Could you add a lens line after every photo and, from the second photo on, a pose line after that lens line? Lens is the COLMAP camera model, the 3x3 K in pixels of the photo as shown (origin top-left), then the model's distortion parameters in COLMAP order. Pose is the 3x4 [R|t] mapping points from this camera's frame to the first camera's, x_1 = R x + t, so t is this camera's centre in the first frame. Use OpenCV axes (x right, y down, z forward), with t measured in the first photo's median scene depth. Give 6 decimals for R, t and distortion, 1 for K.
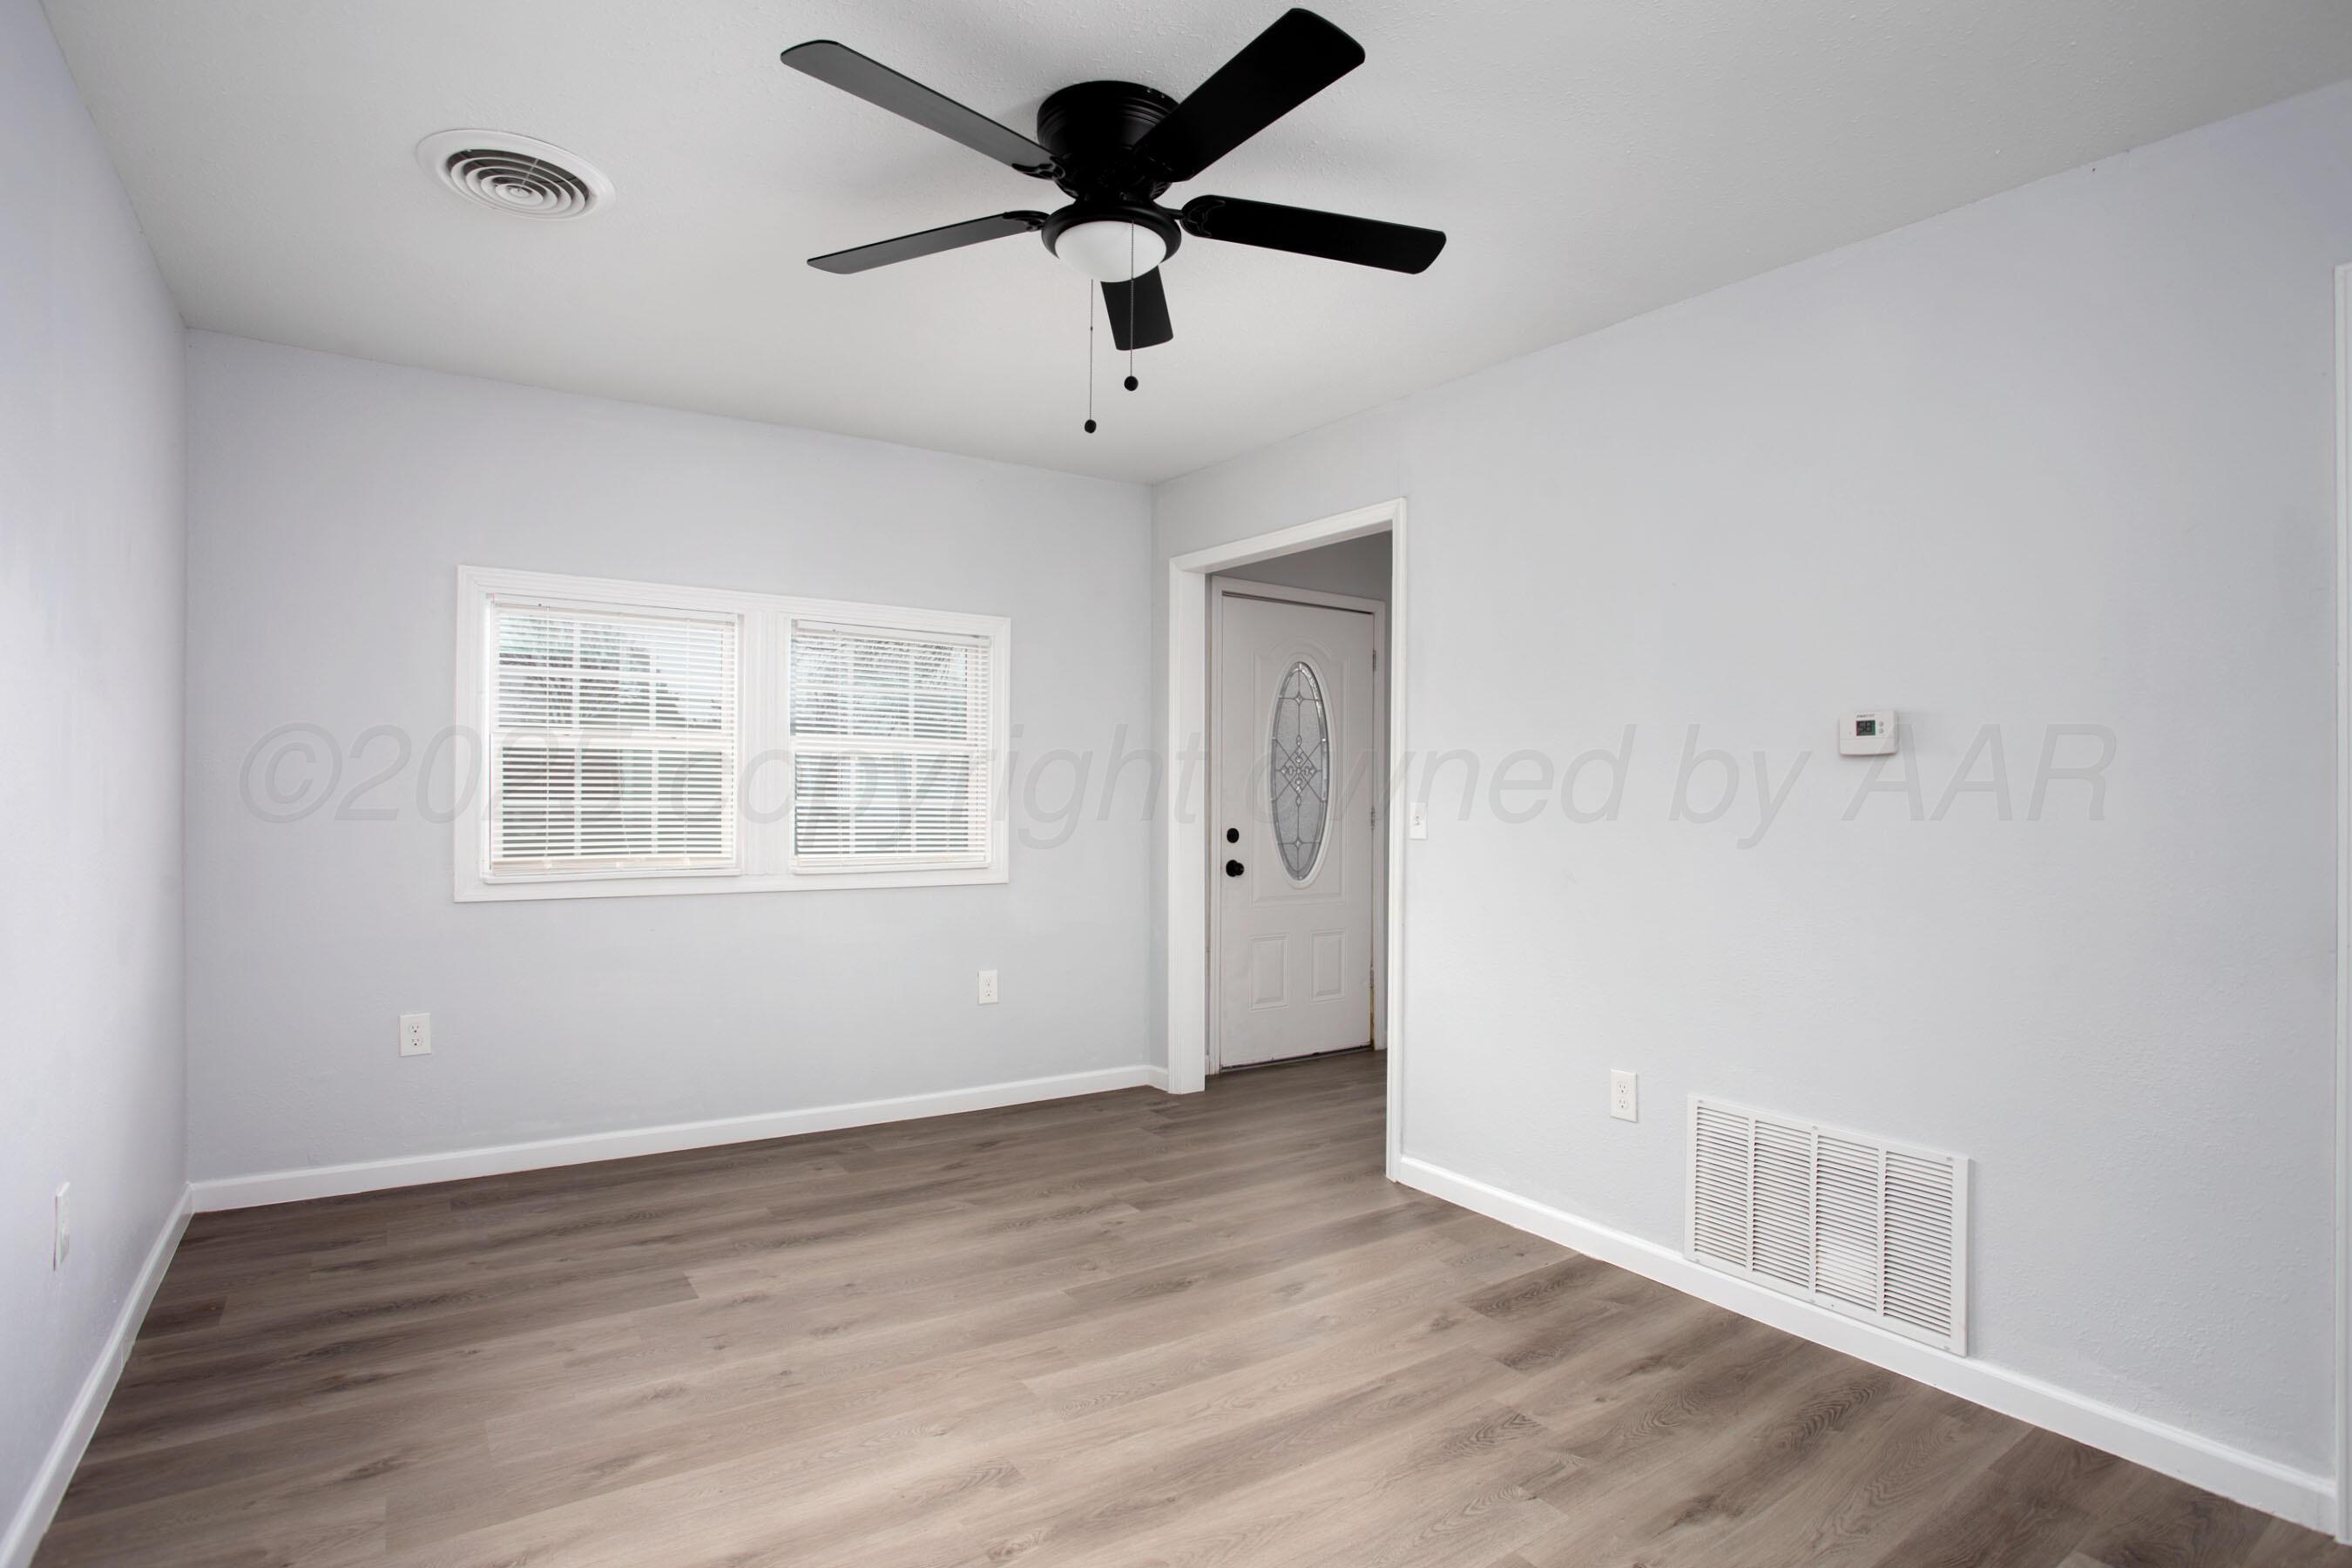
lens RADIAL K [[1169.4, 0, 1176.0], [0, 1169.4, 784.0], [0, 0, 1]] dist [-0.093538, 0.037907]
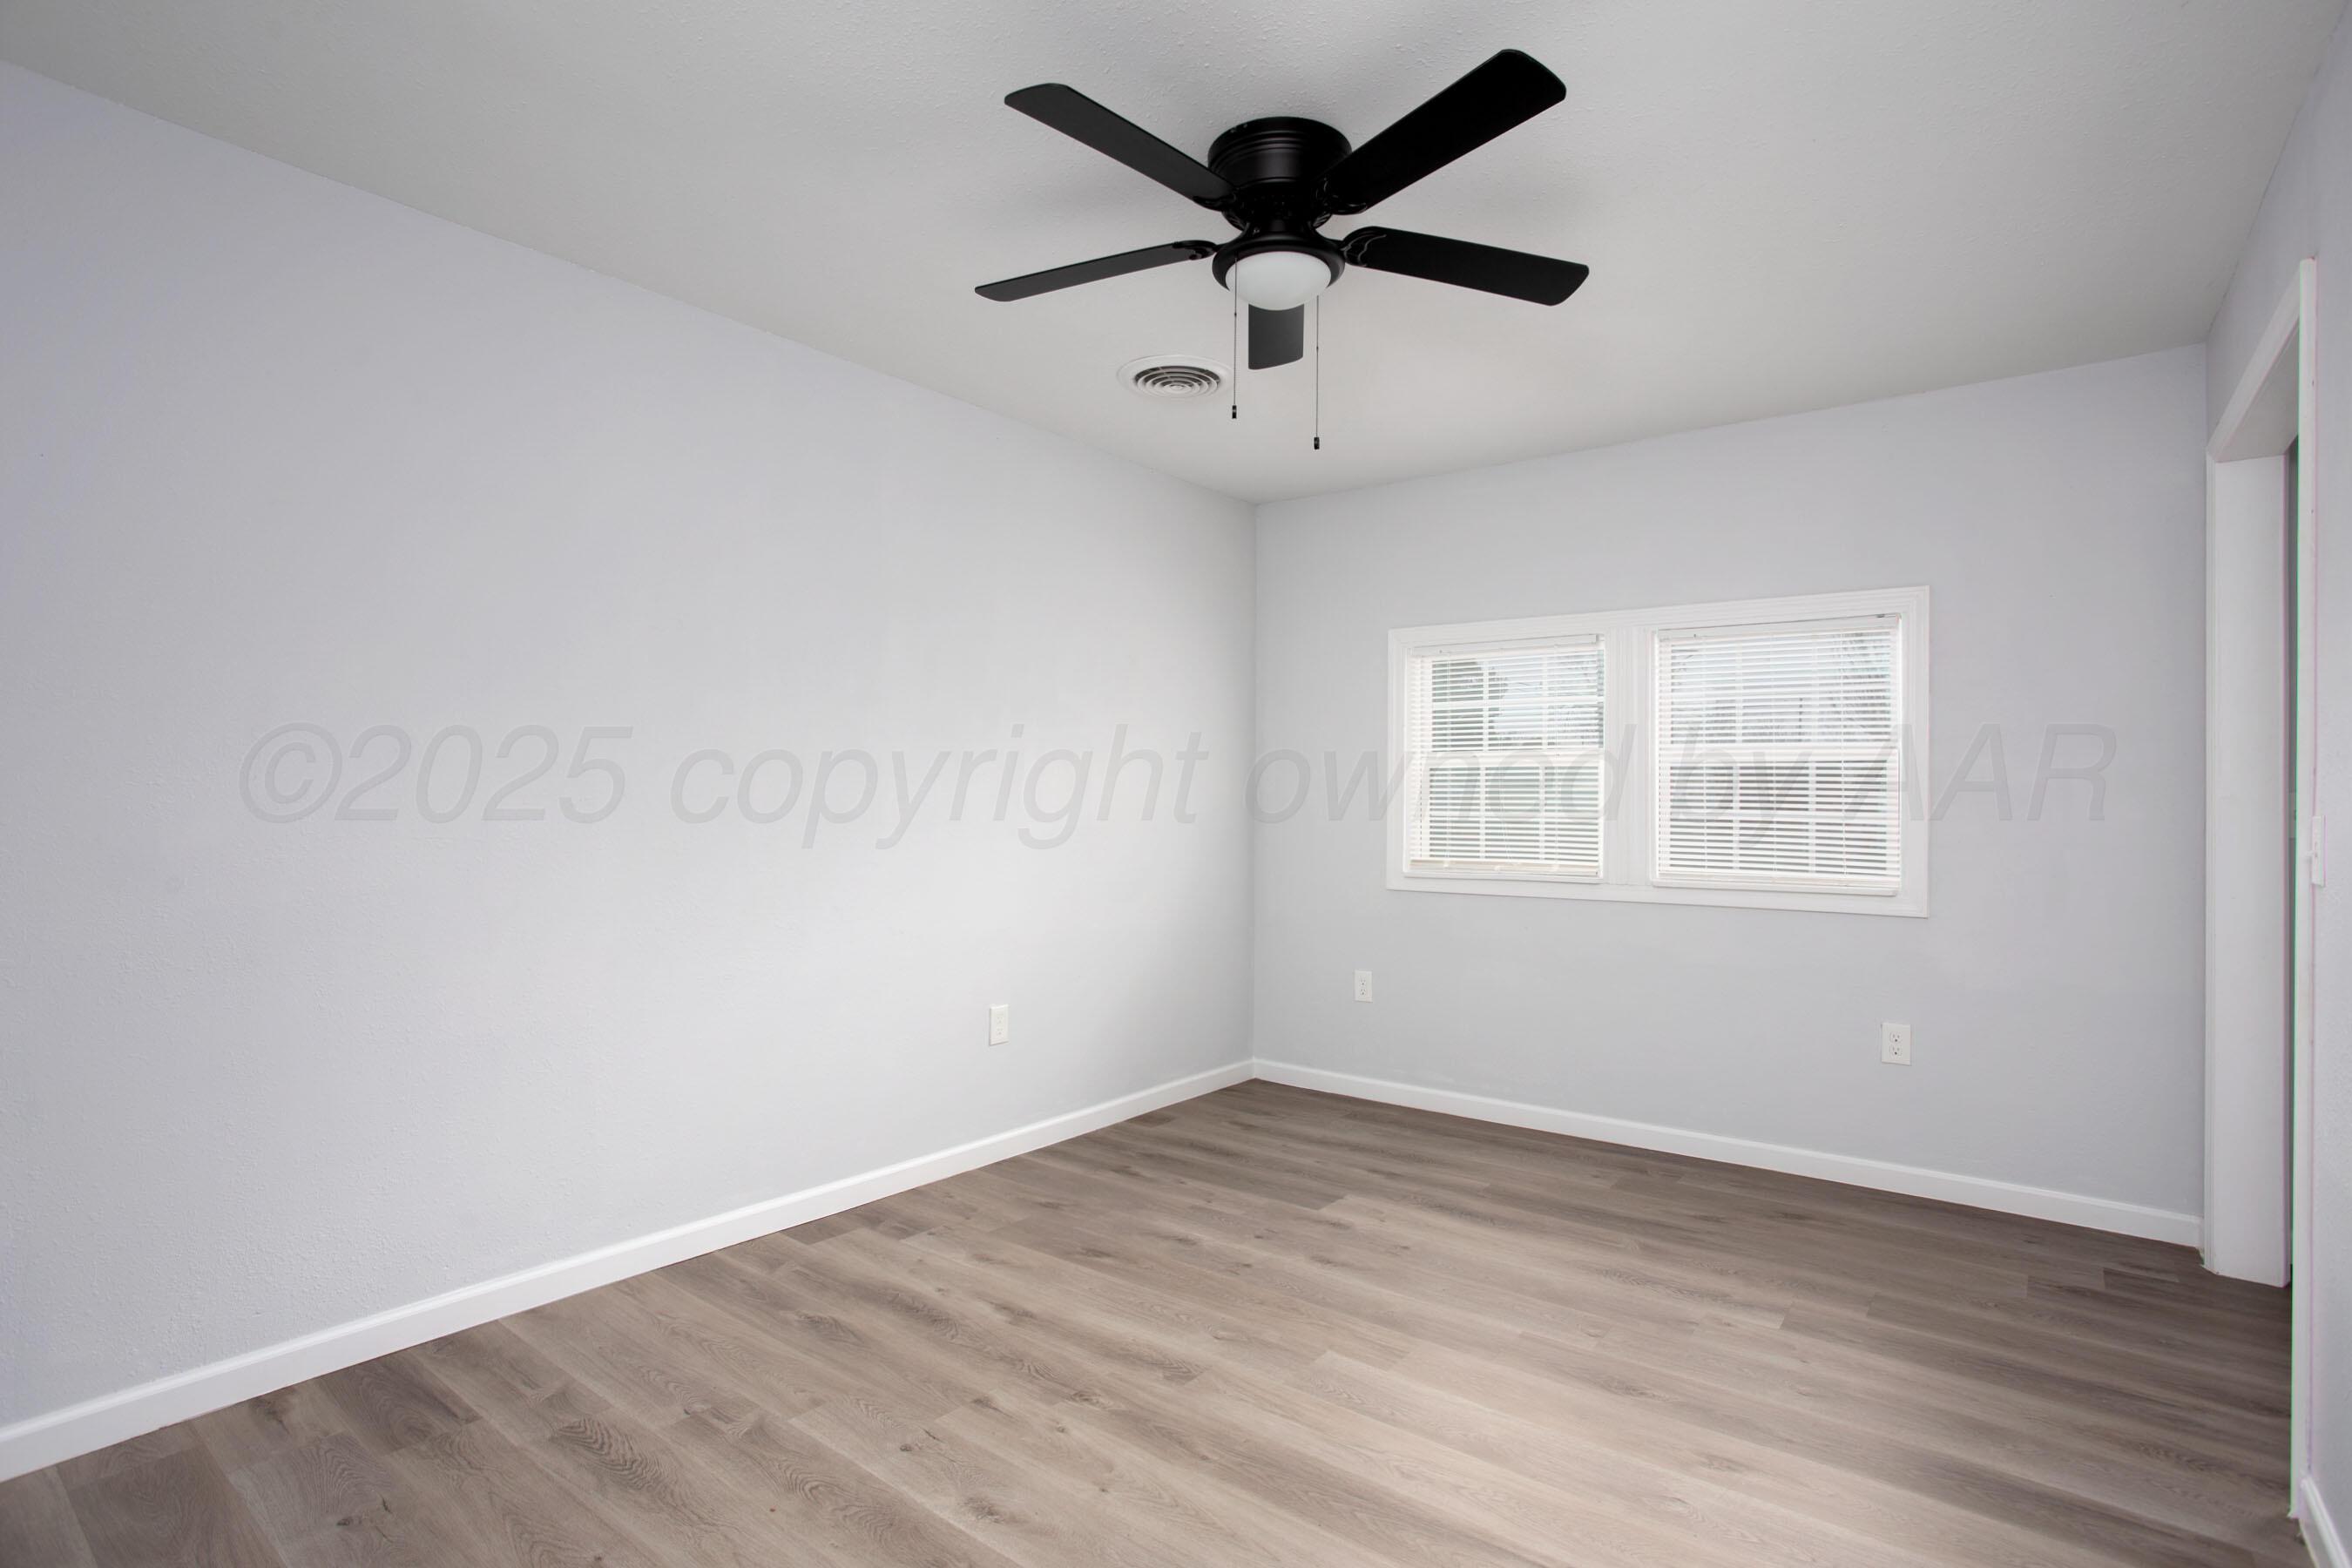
lens RADIAL K [[1166.2, 0, 1180.6], [0, 1166.2, 823.8], [0, 0, 1]] dist [-0.078698, 0.050361]
pose [[0.311917, 0.009793, -0.950059, 0.643868], [0.006745, 0.999899, 0.012521, 0.012131], [0.950085, -0.010314, 0.311820, 0.413344]]
